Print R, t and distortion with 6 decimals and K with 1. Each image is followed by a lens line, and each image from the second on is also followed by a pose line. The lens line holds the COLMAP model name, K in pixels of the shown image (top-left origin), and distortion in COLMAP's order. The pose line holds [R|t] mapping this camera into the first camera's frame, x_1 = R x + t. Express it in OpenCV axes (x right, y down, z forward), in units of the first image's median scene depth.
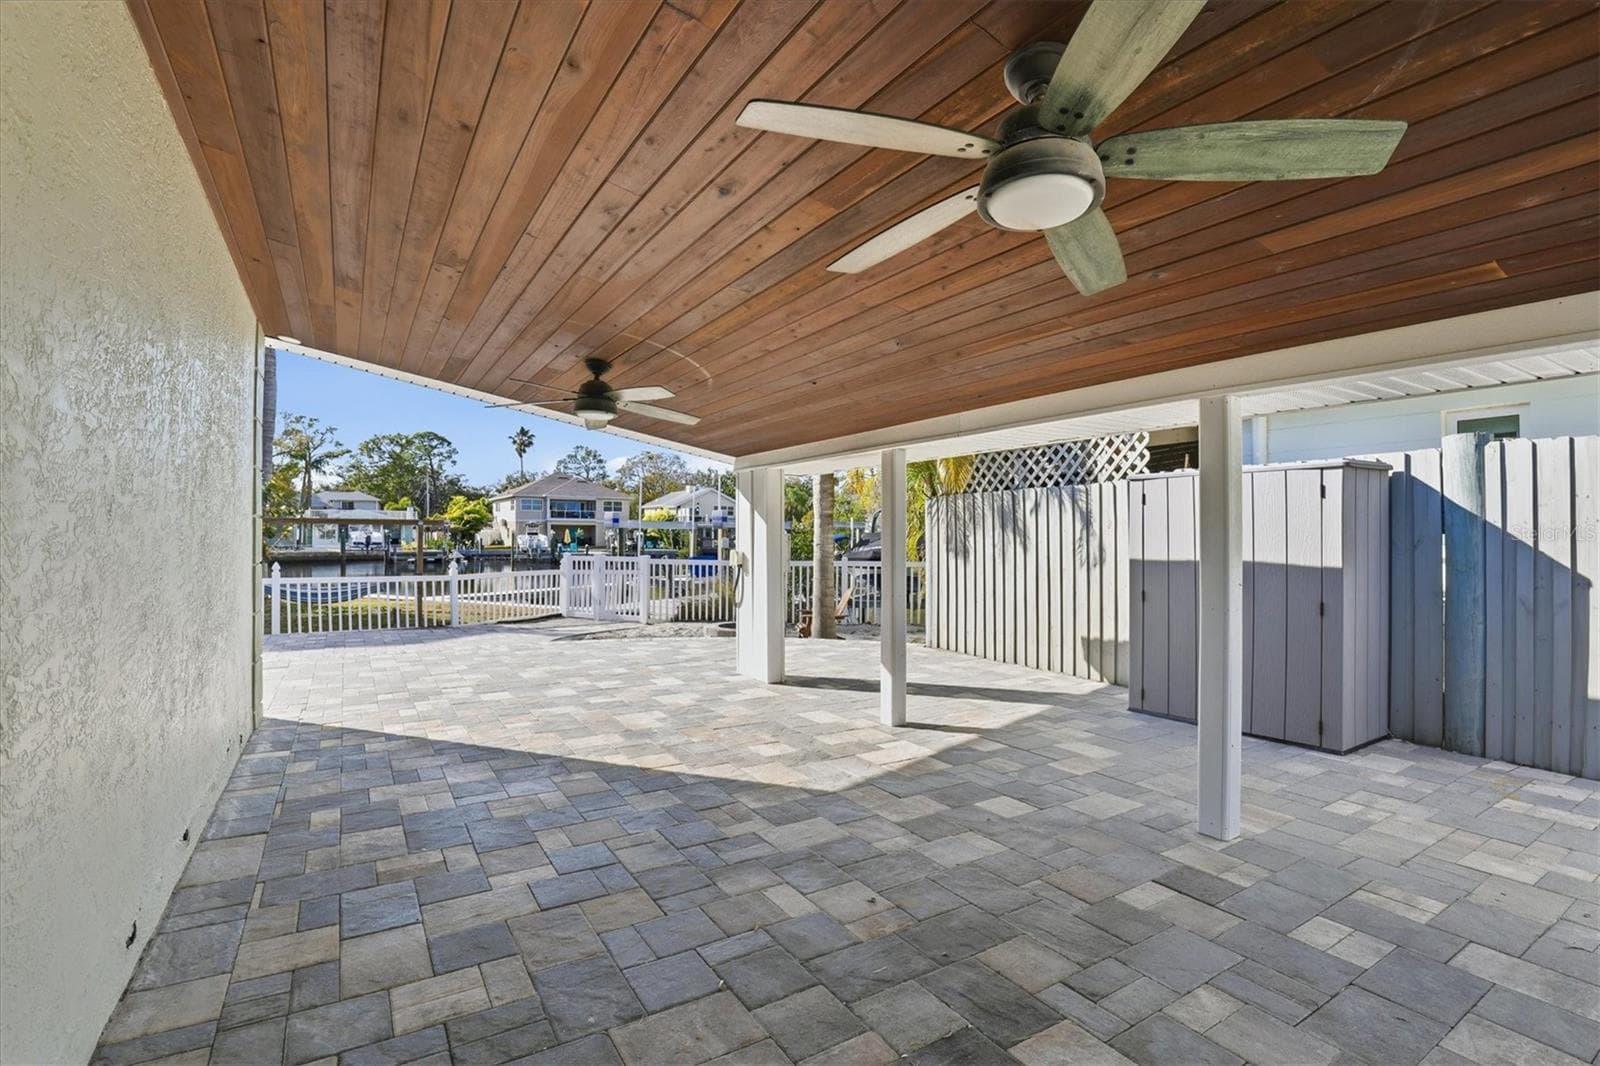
lens RADIAL K [[733.5, 0, 805.7], [0, 733.5, 536.3], [0, 0, 1]] dist [-0.023771, -0.000345]
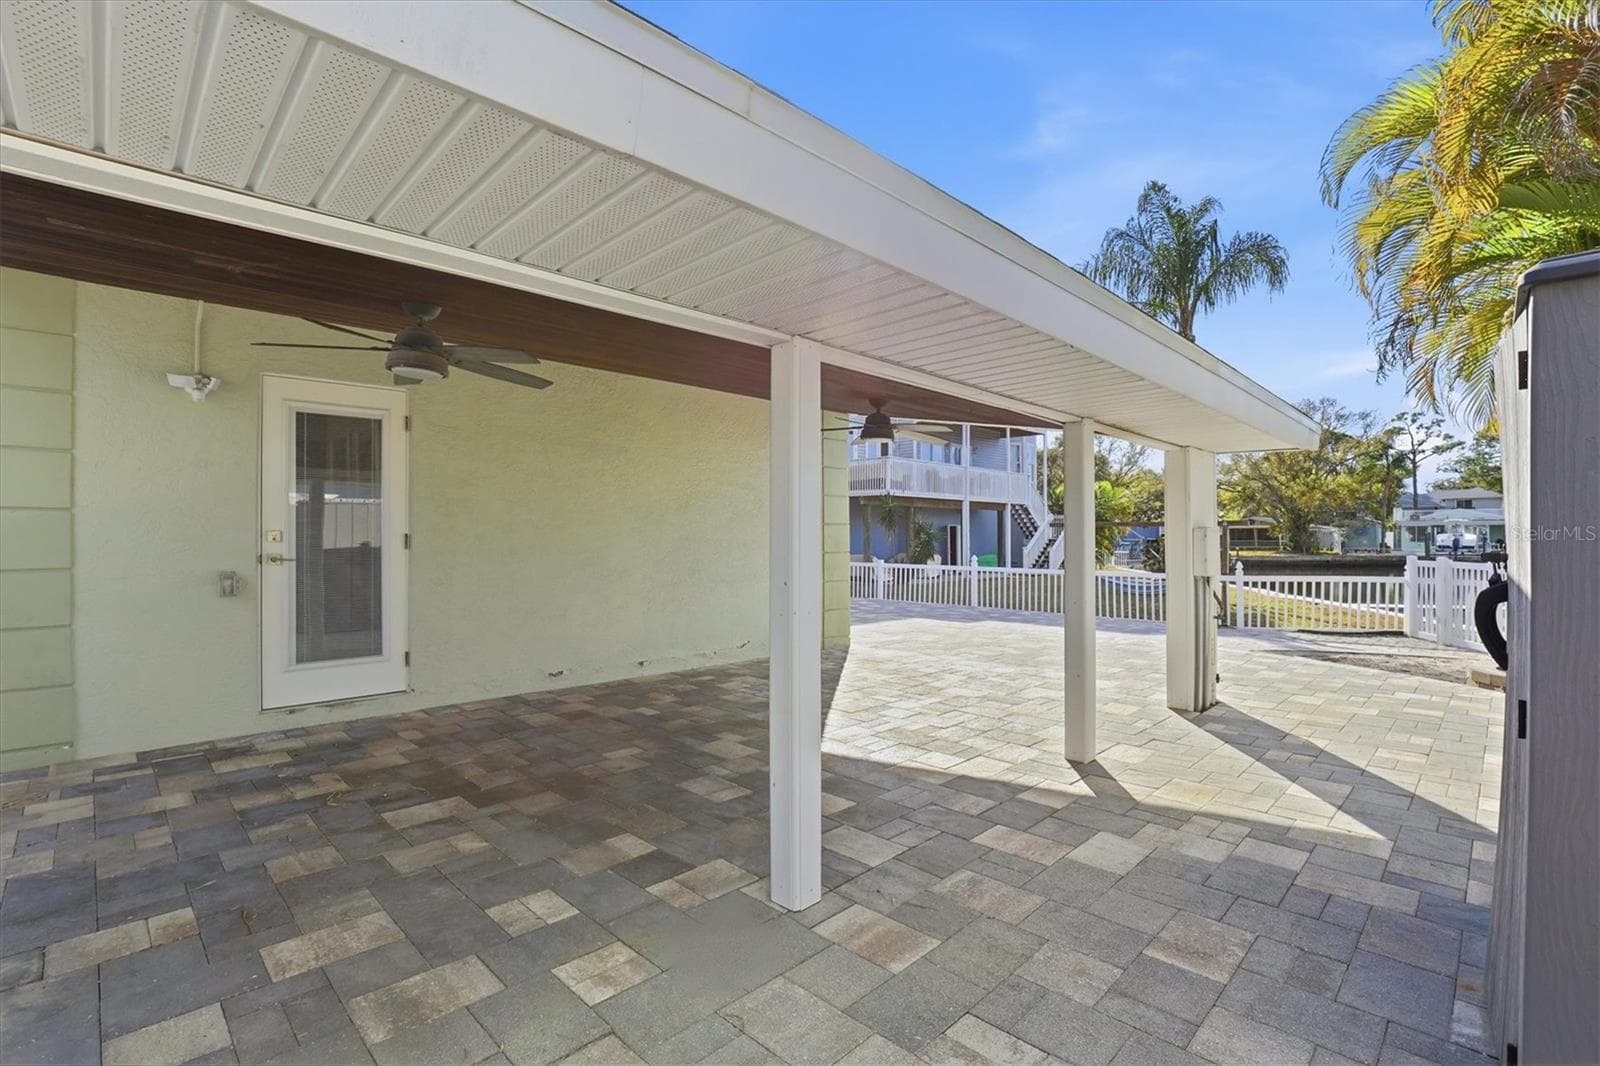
lens RADIAL K [[733.5, 0, 805.7], [0, 733.5, 536.3], [0, 0, 1]] dist [-0.023771, -0.000345]
pose [[0.220954, -0.010095, -0.975232, 1.055027], [0.004531, 0.999946, -0.009324, 0.019051], [0.975274, -0.002359, 0.220988, 0.654645]]
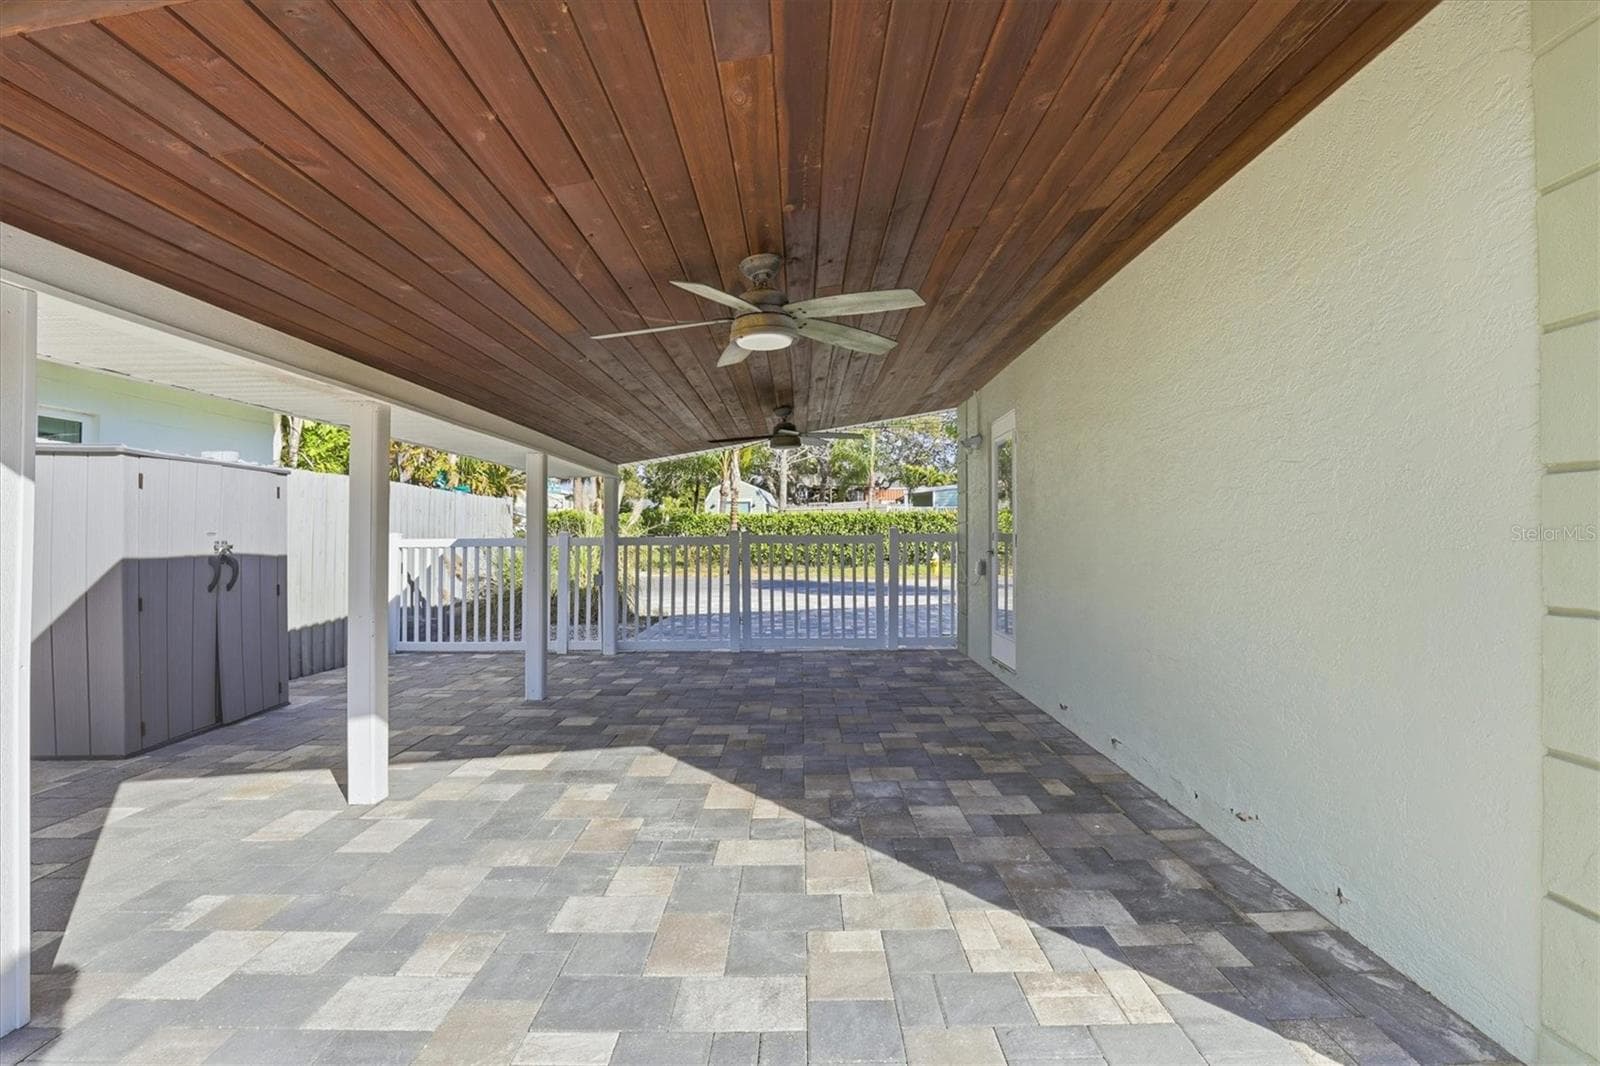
lens RADIAL K [[733.5, 0, 805.7], [0, 733.5, 536.3], [0, 0, 1]] dist [-0.023771, -0.000345]
pose [[-0.846033, -0.003953, 0.533116, -0.736335], [-0.004815, 0.999988, -0.000226, 0.007251], [-0.533109, -0.002759, -0.846042, 1.693547]]
